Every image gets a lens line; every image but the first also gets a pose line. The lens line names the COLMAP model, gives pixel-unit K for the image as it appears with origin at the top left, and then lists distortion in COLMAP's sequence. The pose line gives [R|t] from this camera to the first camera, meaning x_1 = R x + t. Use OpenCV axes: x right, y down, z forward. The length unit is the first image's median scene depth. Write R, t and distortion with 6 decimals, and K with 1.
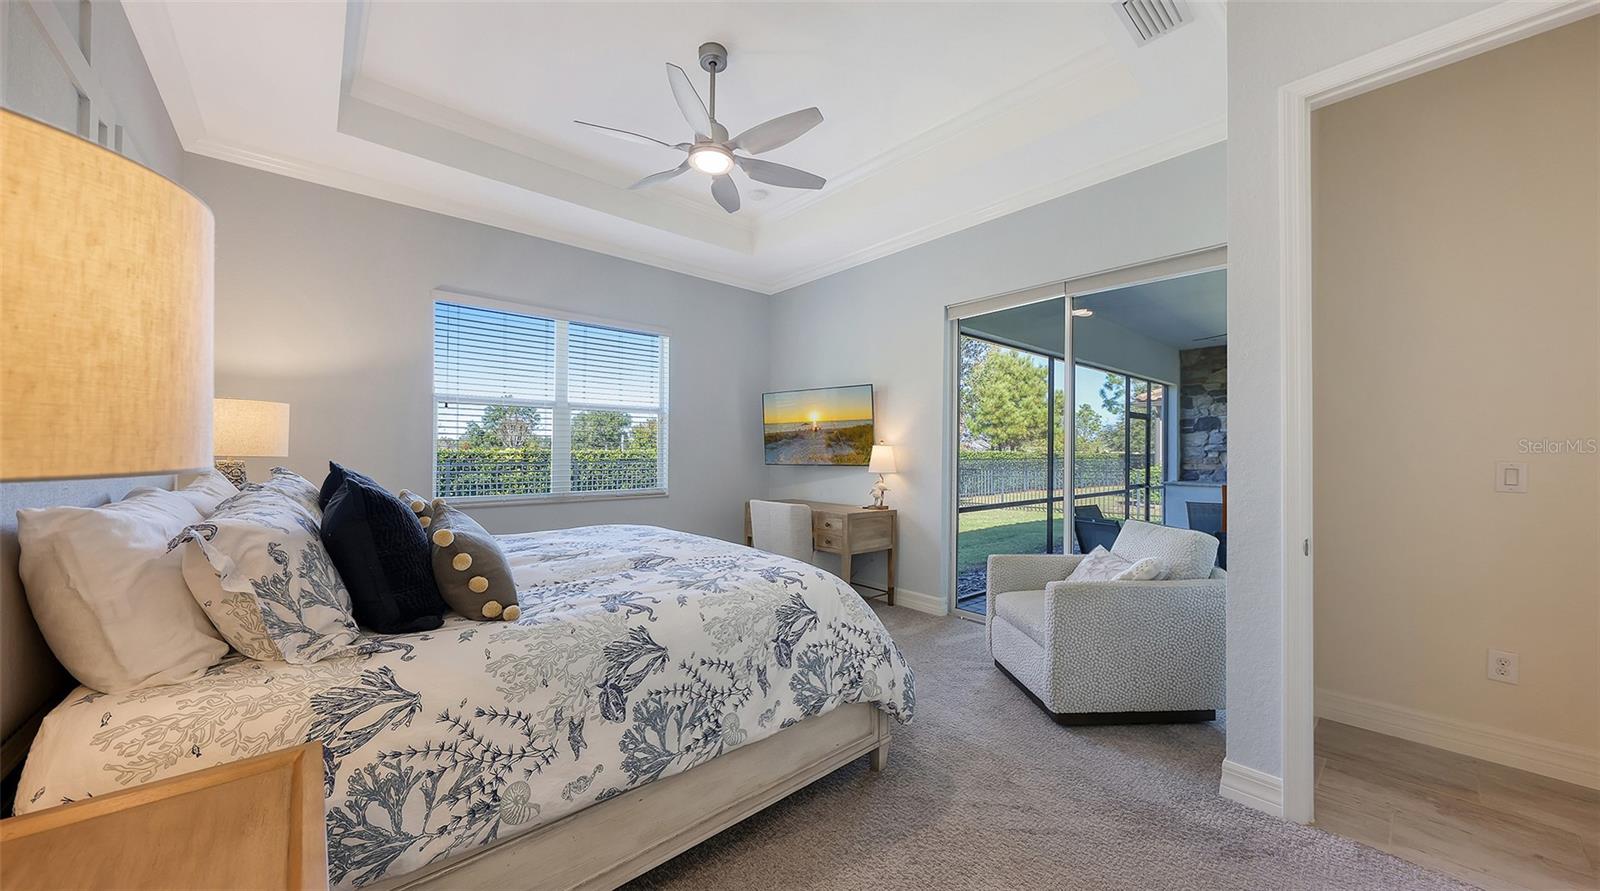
lens RADIAL K [[544.8, 0, 800.0], [0, 544.8, 445.5], [0, 0, 1]] dist [0.000149, -0.000297]
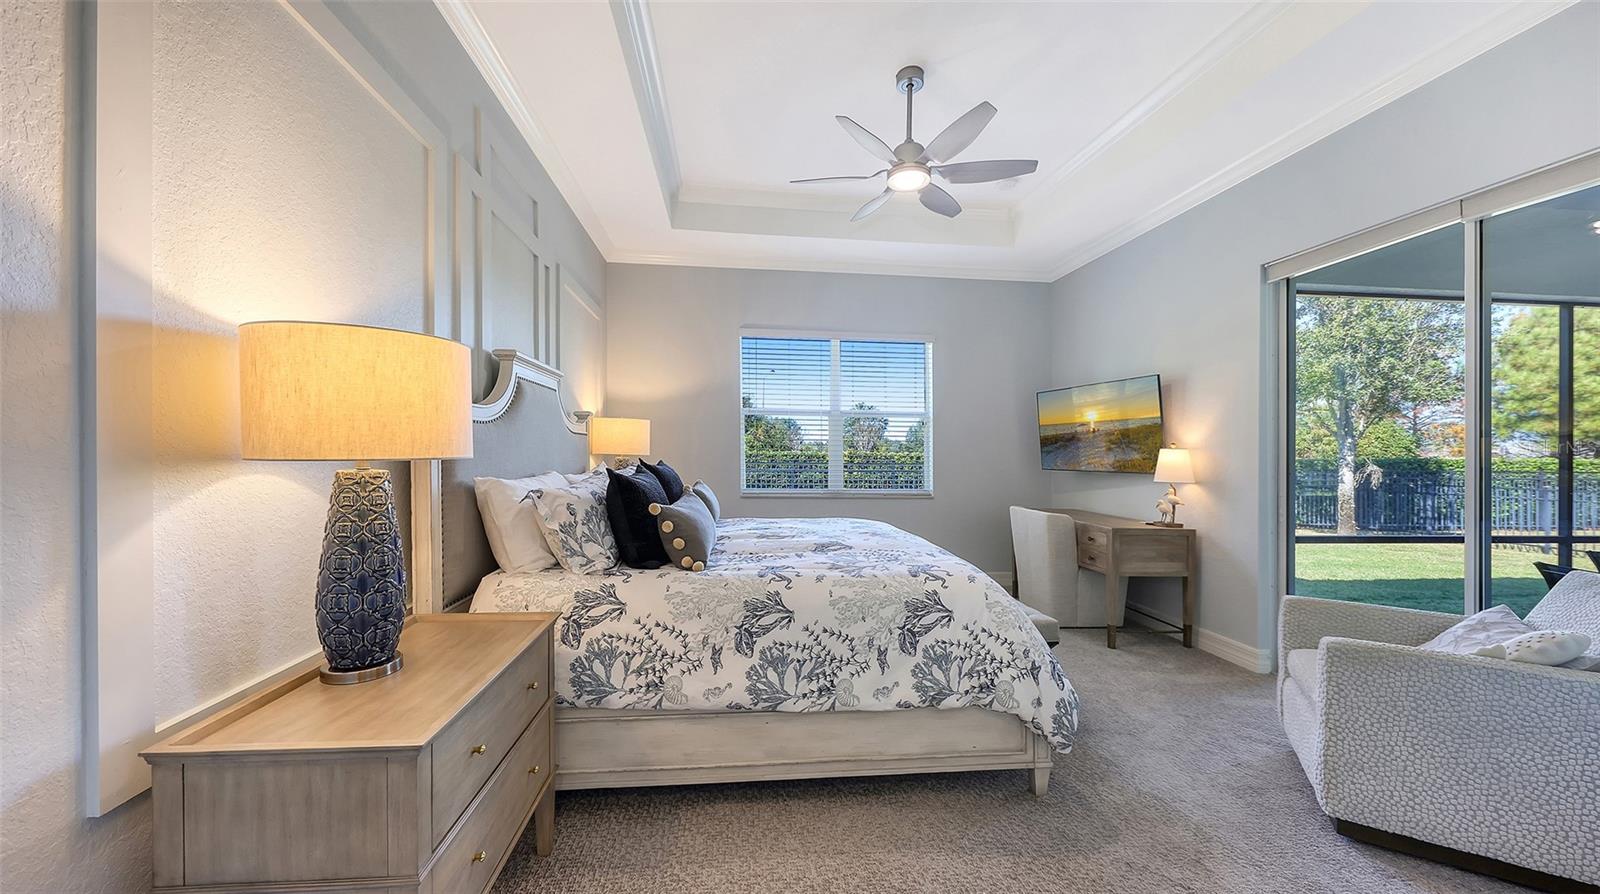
lens RADIAL K [[558.5, 0, 795.1], [0, 558.5, 459.0], [0, 0, 1]] dist [-0.000390, -0.000134]
pose [[0.813605, 0.013131, -0.581269, 0.411051], [-0.002445, 0.999813, 0.019164, 0.000186], [0.581412, -0.014171, 0.813486, -0.021952]]
